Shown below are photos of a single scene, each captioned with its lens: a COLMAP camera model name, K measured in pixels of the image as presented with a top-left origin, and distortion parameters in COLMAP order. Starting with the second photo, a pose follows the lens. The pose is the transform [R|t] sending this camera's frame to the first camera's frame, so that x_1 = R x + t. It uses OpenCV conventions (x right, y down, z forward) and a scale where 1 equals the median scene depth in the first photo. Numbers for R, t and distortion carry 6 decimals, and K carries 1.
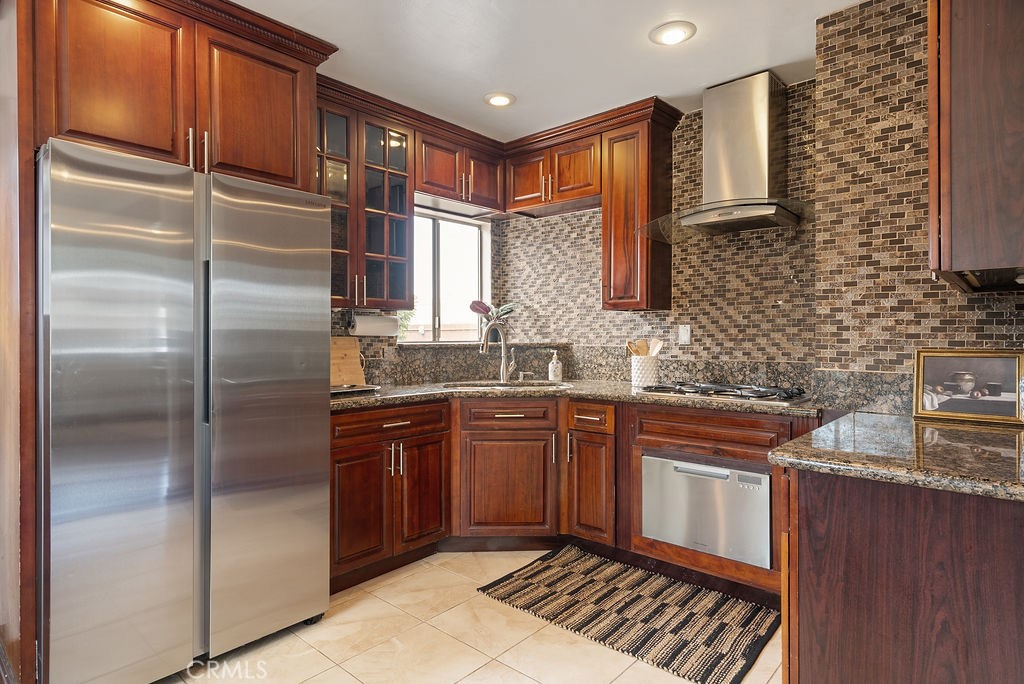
lens RADIAL K [[570.8, 0, 513.9], [0, 570.8, 339.6], [0, 0, 1]] dist [0.004931, -0.002192]
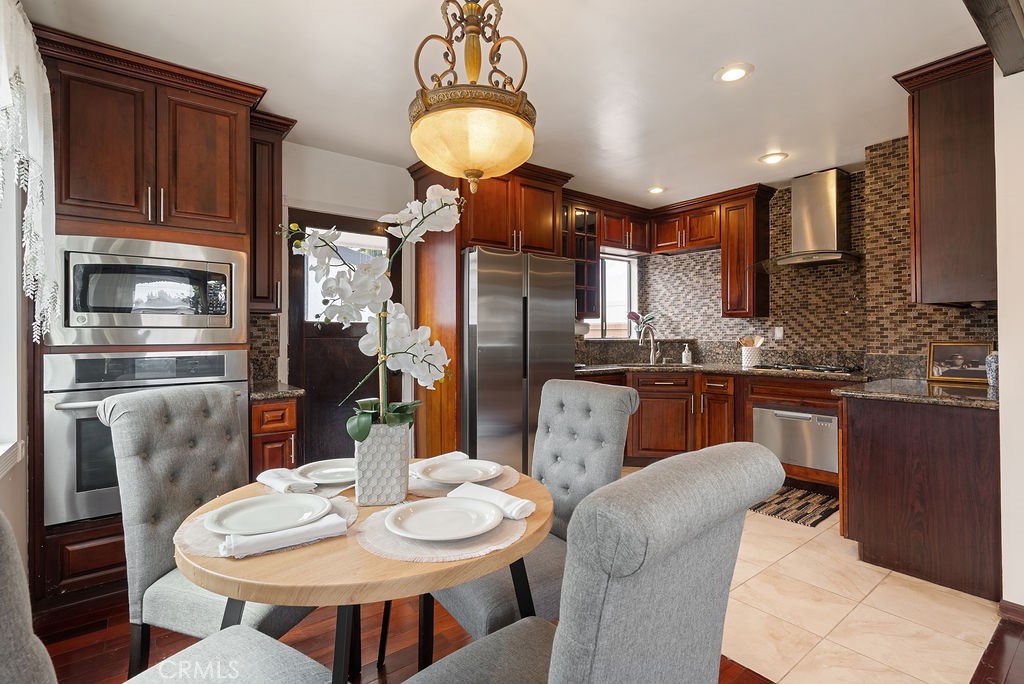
lens RADIAL K [[509.9, 0, 505.1], [0, 509.9, 333.5], [0, 0, 1]] dist [0.000207, -0.000377]
pose [[0.983664, -0.003092, -0.179986, -0.204187], [0.001423, 0.999955, -0.009400, 0.004540], [0.180007, 0.008990, 0.983624, -0.547705]]
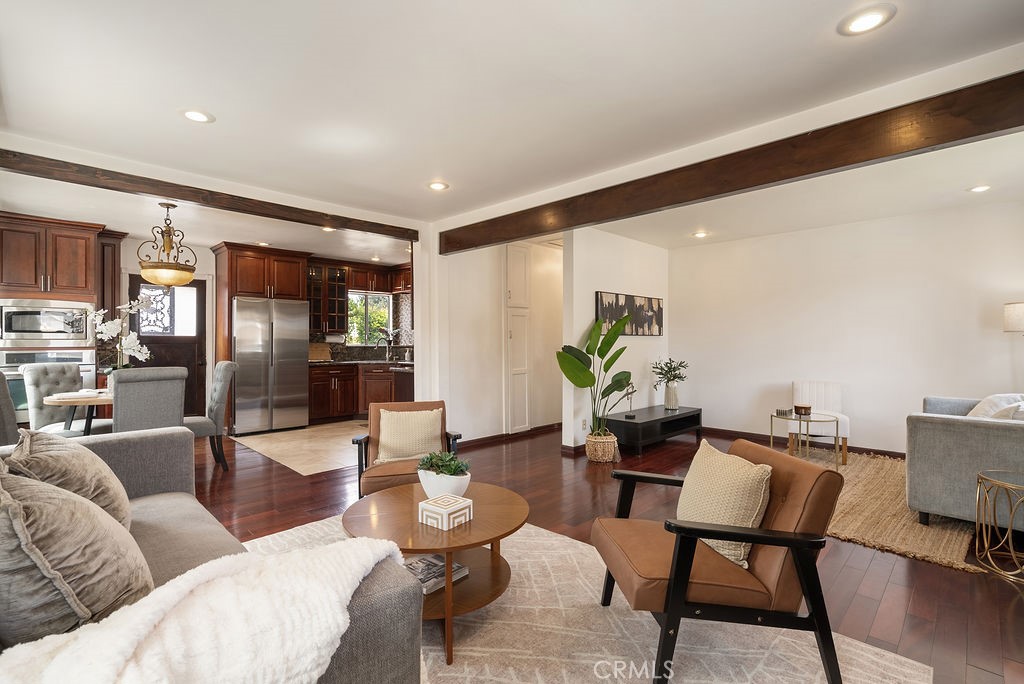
lens RADIAL K [[509.9, 0, 526.4], [0, 509.9, 339.8], [0, 0, 1]] dist [0.000207, -0.000377]
pose [[0.998722, -0.001653, -0.050517, 0.903746], [0.001060, 0.999930, -0.011763, 0.010633], [0.050532, 0.011695, 0.998654, -1.572937]]
